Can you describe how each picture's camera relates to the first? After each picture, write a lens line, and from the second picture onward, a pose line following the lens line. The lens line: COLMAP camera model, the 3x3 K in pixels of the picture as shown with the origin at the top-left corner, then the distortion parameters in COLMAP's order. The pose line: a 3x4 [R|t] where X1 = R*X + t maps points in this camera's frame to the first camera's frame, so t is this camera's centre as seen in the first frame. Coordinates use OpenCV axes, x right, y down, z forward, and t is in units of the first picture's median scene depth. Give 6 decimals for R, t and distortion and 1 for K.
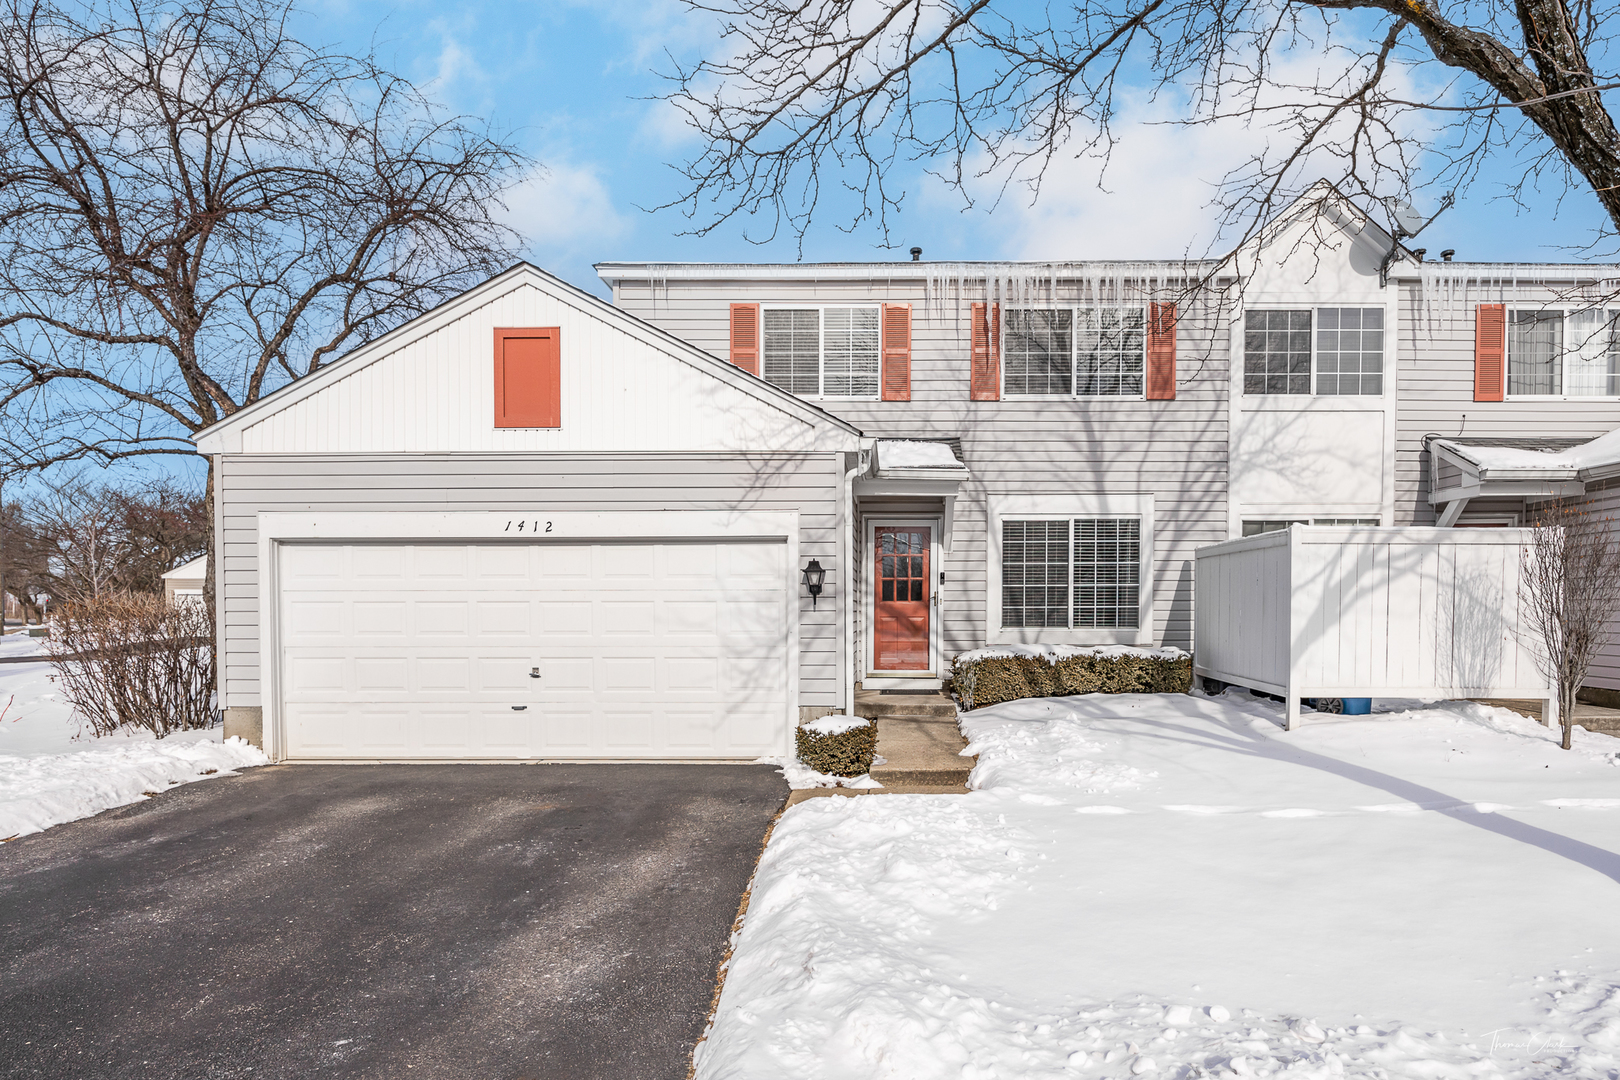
lens RADIAL K [[861.2, 0, 802.0], [0, 861.2, 624.4], [0, 0, 1]] dist [-0.013066, 0.003322]
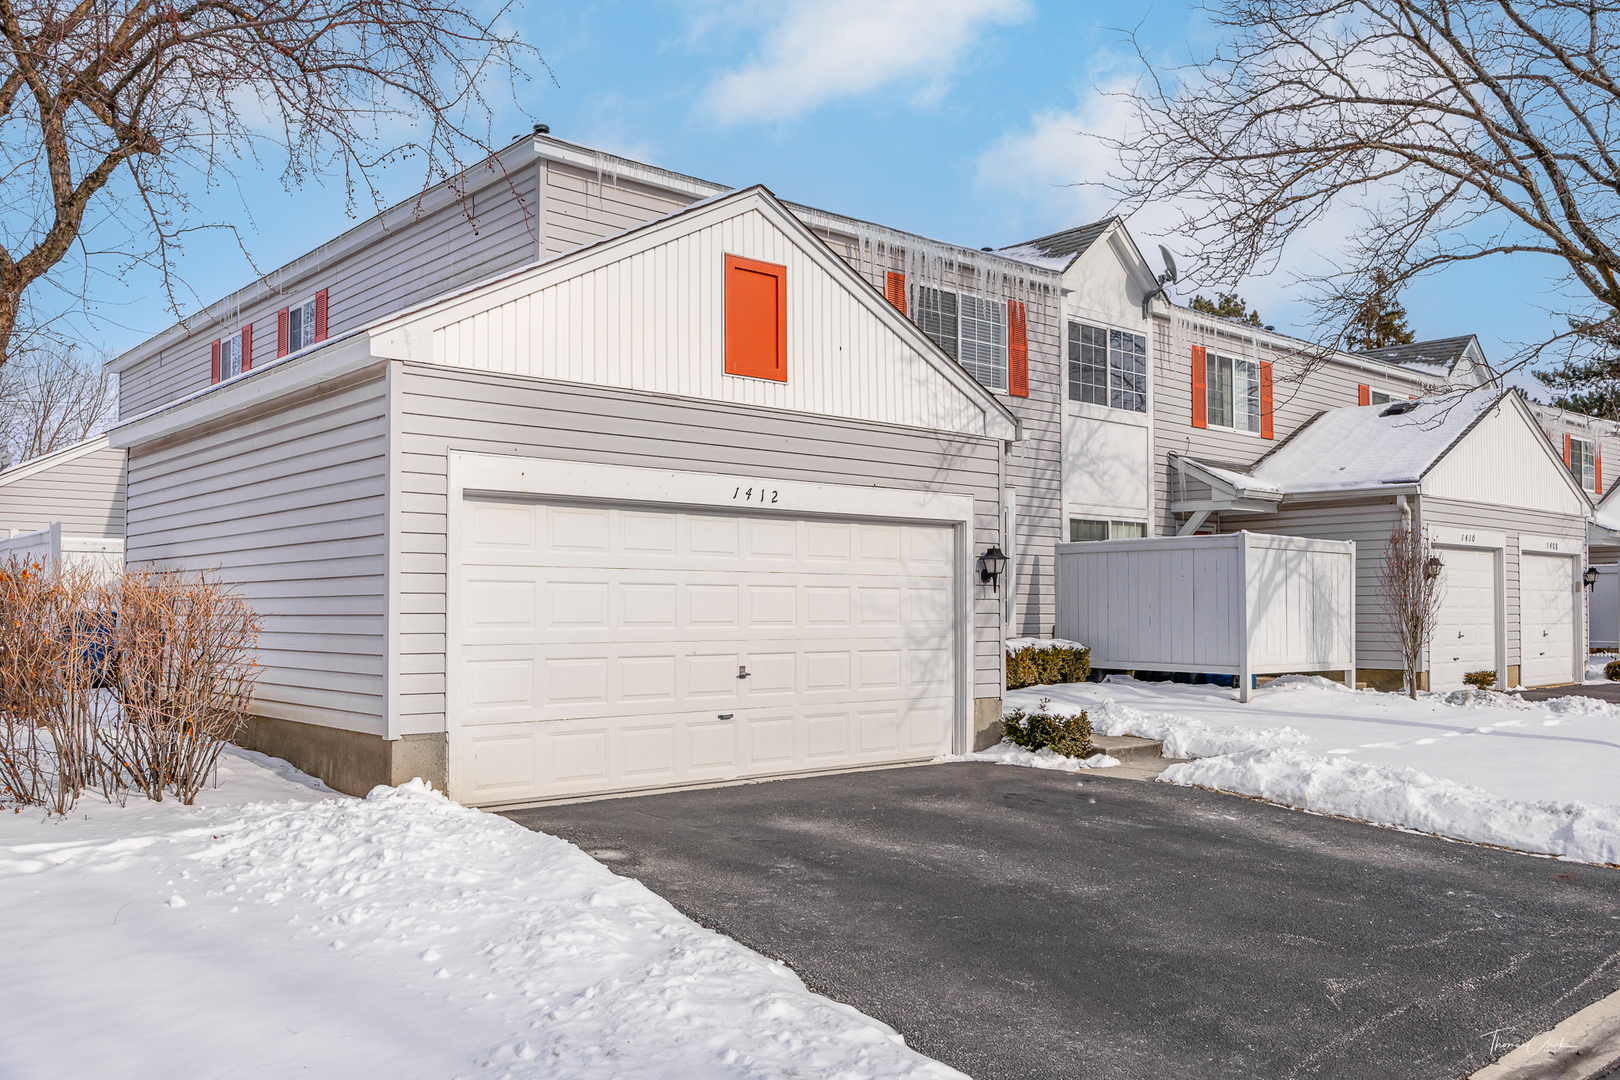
lens RADIAL K [[1322.1, 0, 810.5], [0, 1322.1, 540.0], [0, 0, 1]] dist [-0.010813, -0.003267]
pose [[0.746796, 0.036929, 0.664028, -0.984878], [0.011910, 0.997554, -0.068873, 0.016362], [-0.664947, 0.059343, 0.744529, 0.010946]]
